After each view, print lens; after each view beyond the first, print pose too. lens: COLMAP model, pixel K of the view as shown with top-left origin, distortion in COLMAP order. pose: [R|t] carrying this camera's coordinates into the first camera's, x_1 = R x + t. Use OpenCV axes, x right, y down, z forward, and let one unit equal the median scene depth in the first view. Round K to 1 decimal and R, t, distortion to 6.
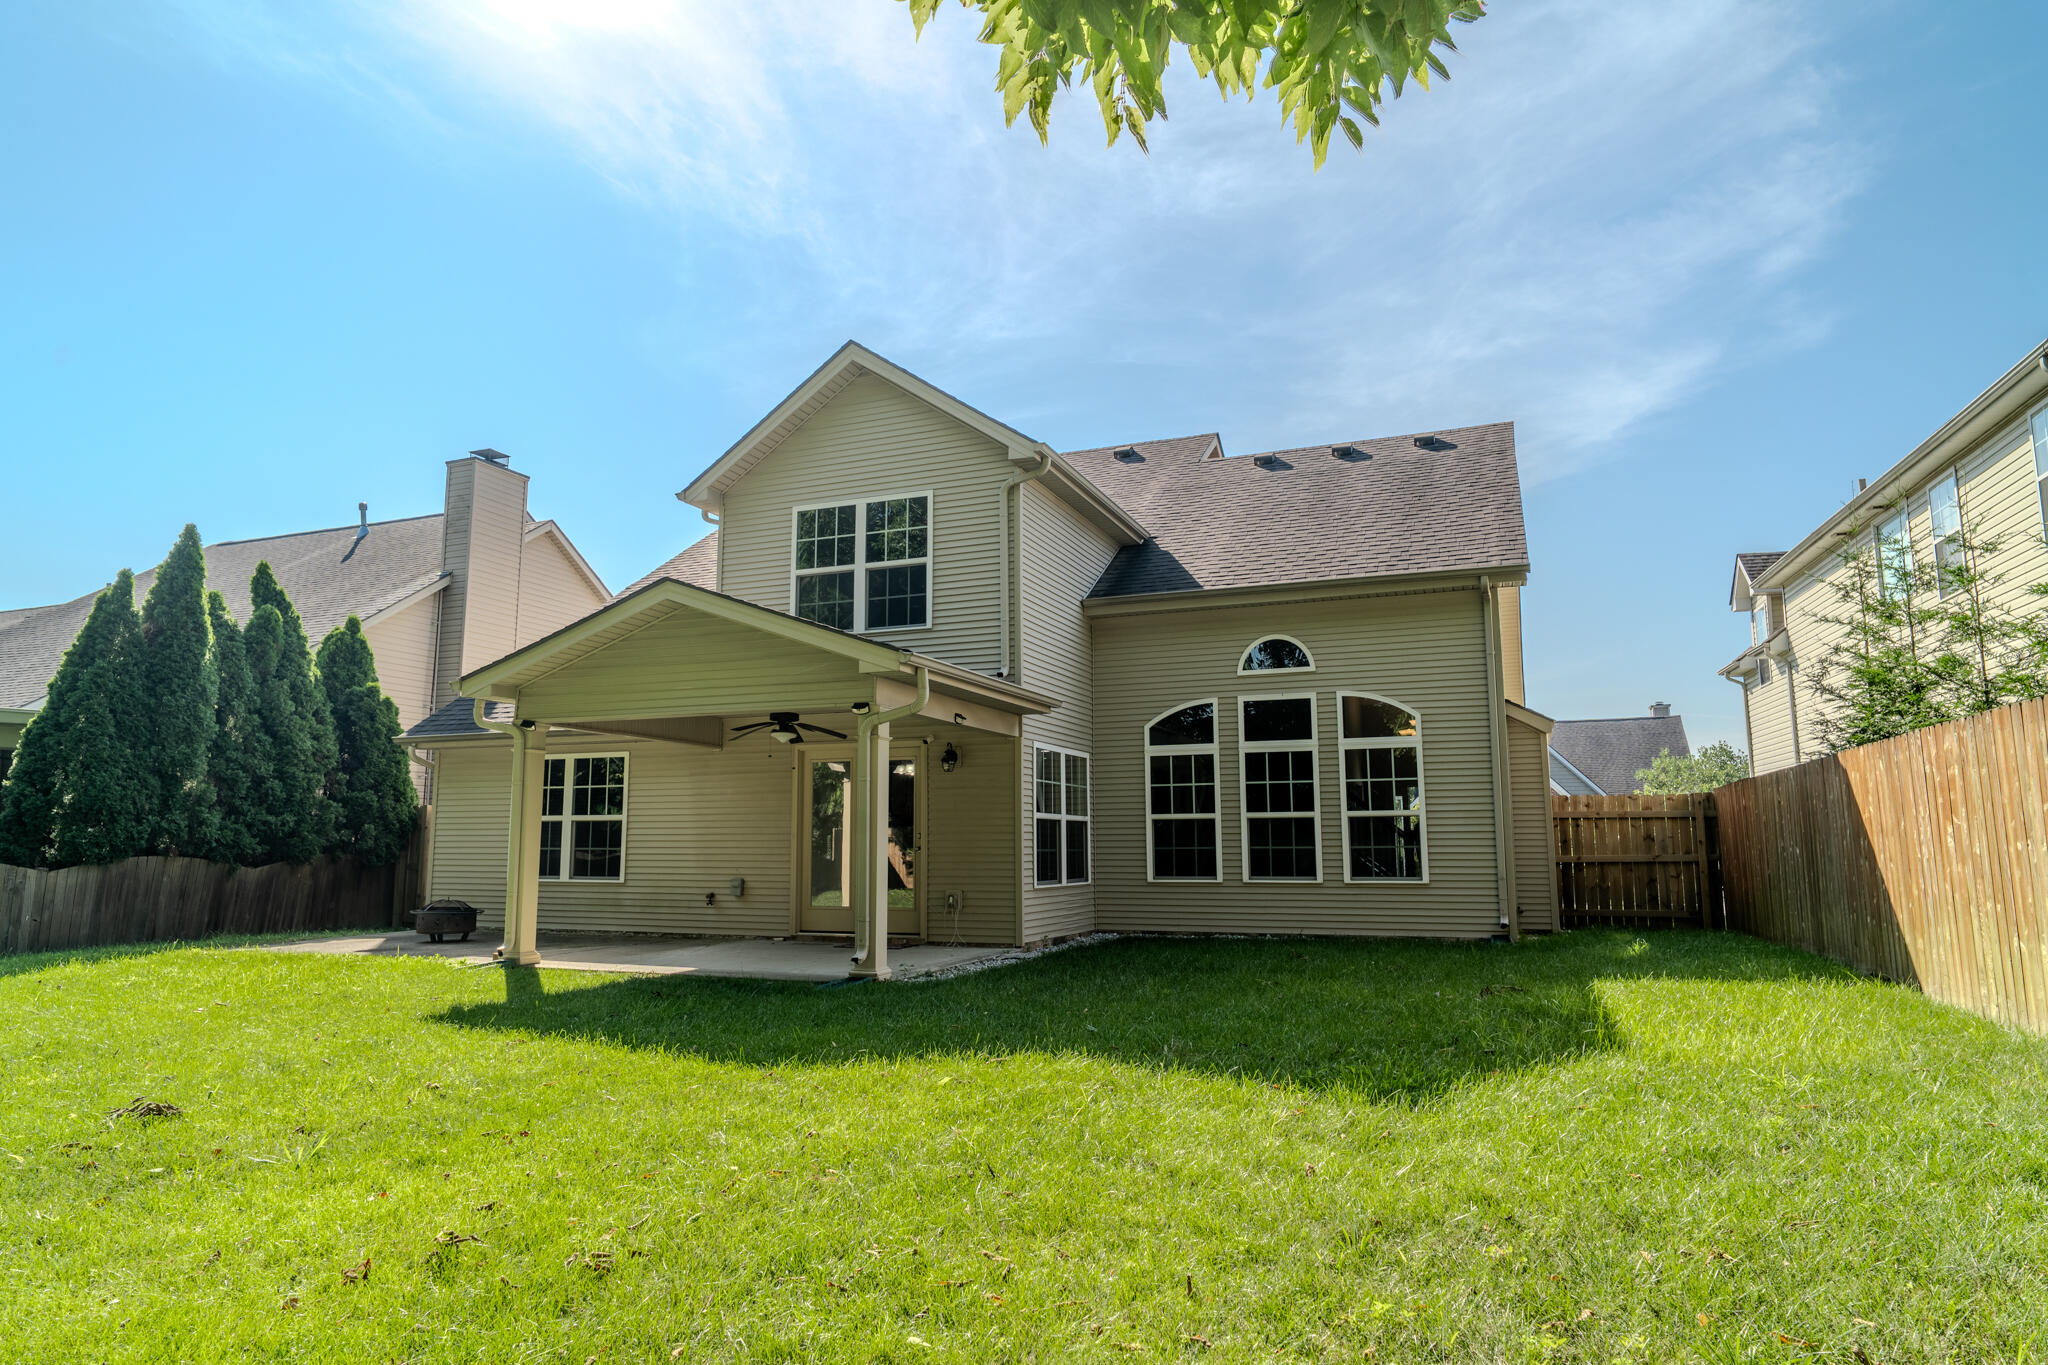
lens RADIAL K [[1276.1, 0, 1024.0], [0, 1276.1, 682.5], [0, 0, 1]] dist [0.001491, 0.001475]
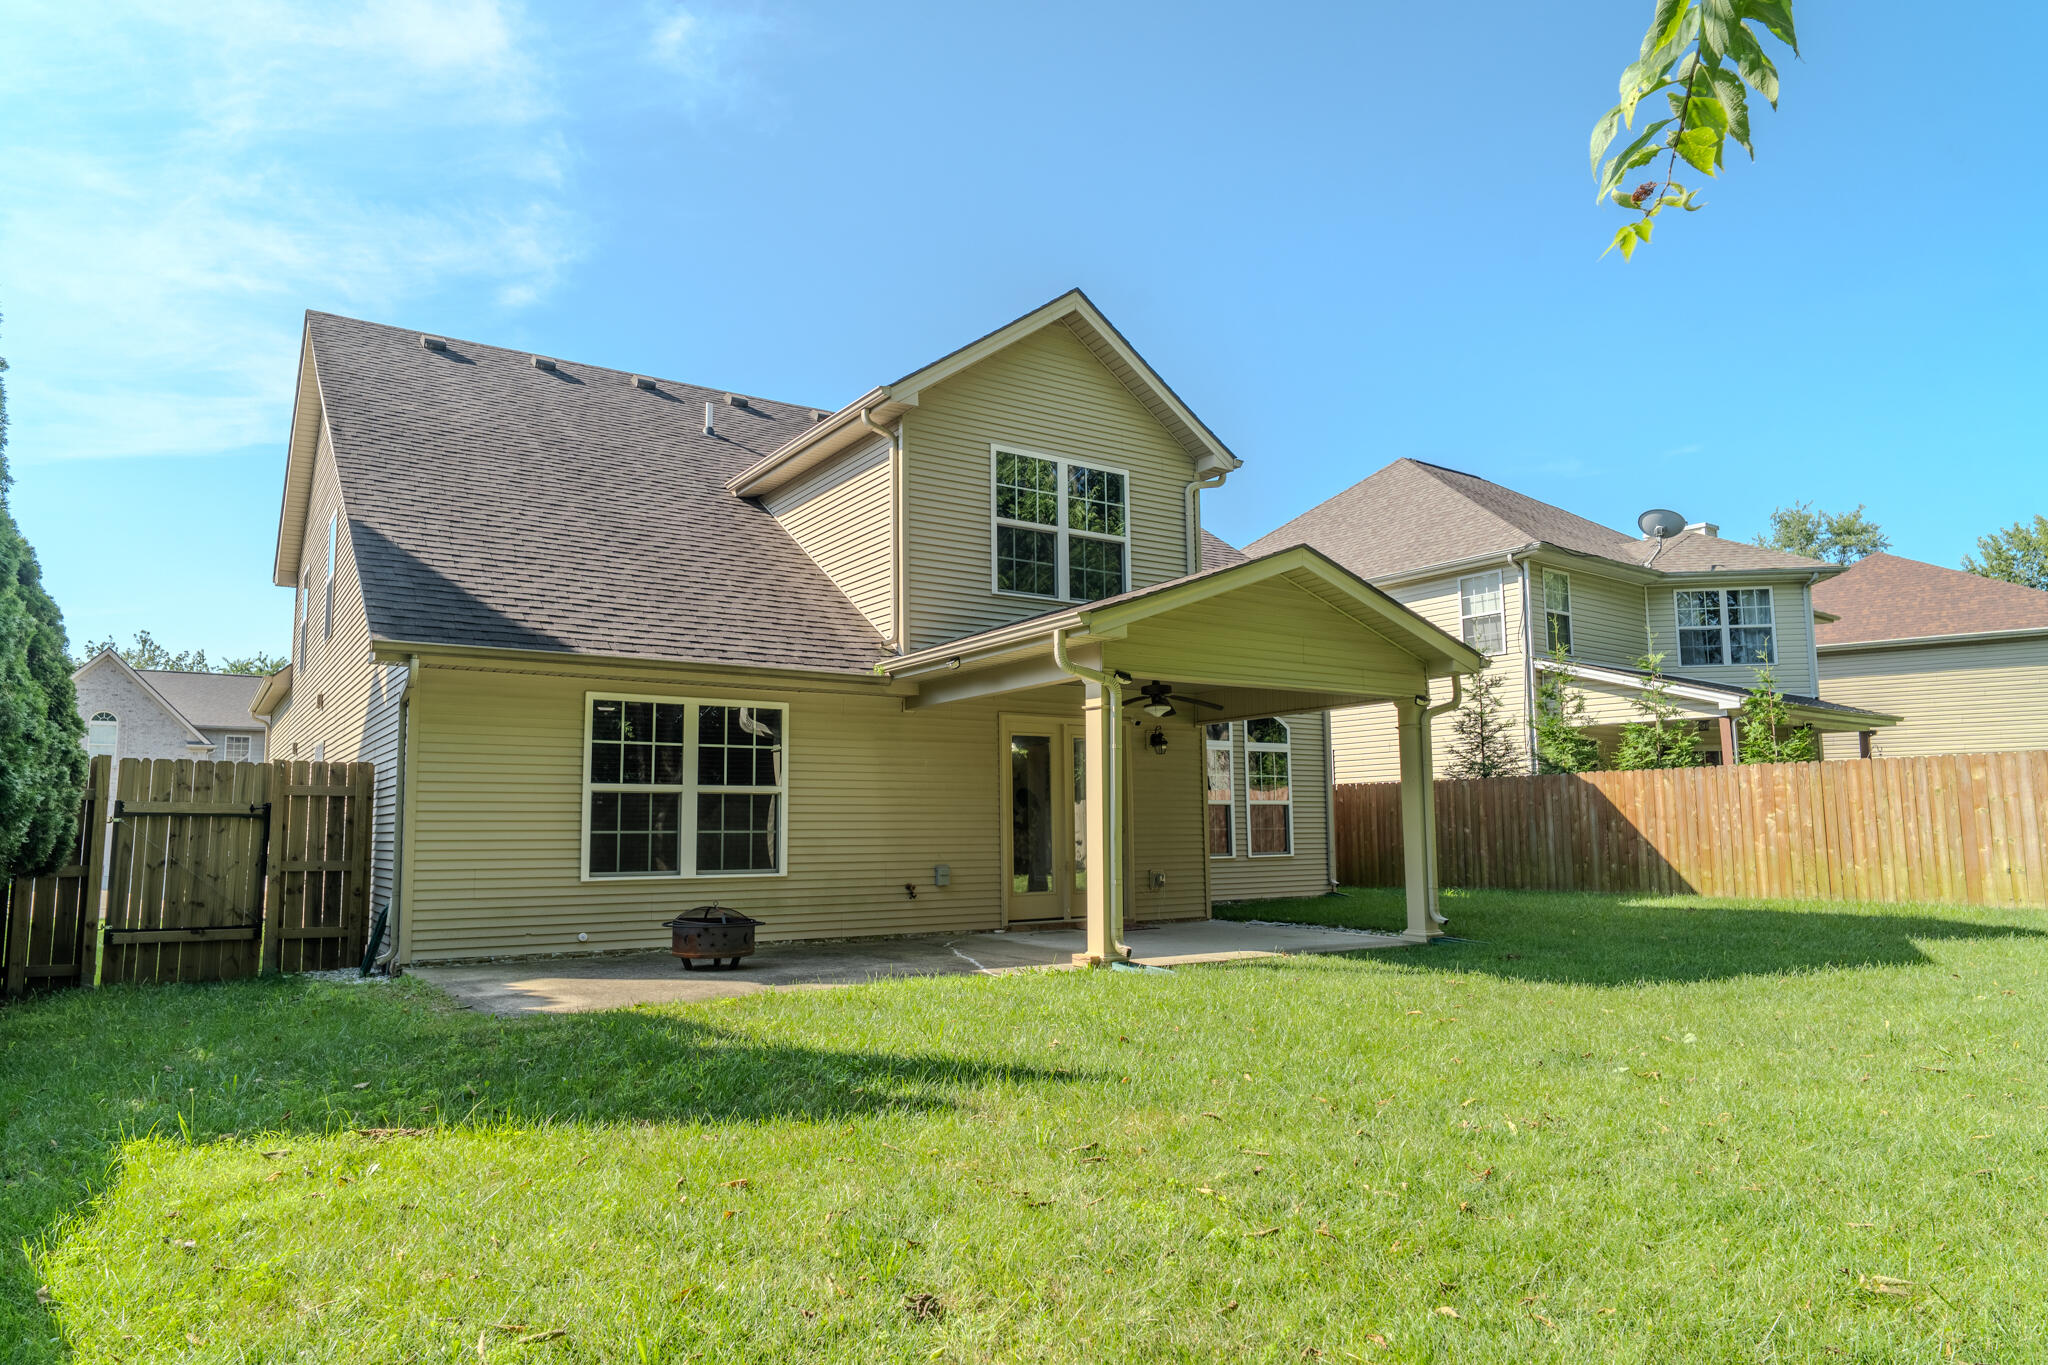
lens RADIAL K [[1276.1, 0, 1024.0], [0, 1276.1, 682.5], [0, 0, 1]] dist [0.001491, 0.001475]
pose [[0.561303, 0.094617, 0.822184, -0.842722], [-0.100146, 0.993908, -0.046010, 0.062018], [-0.821529, -0.056513, 0.567360, 0.450819]]
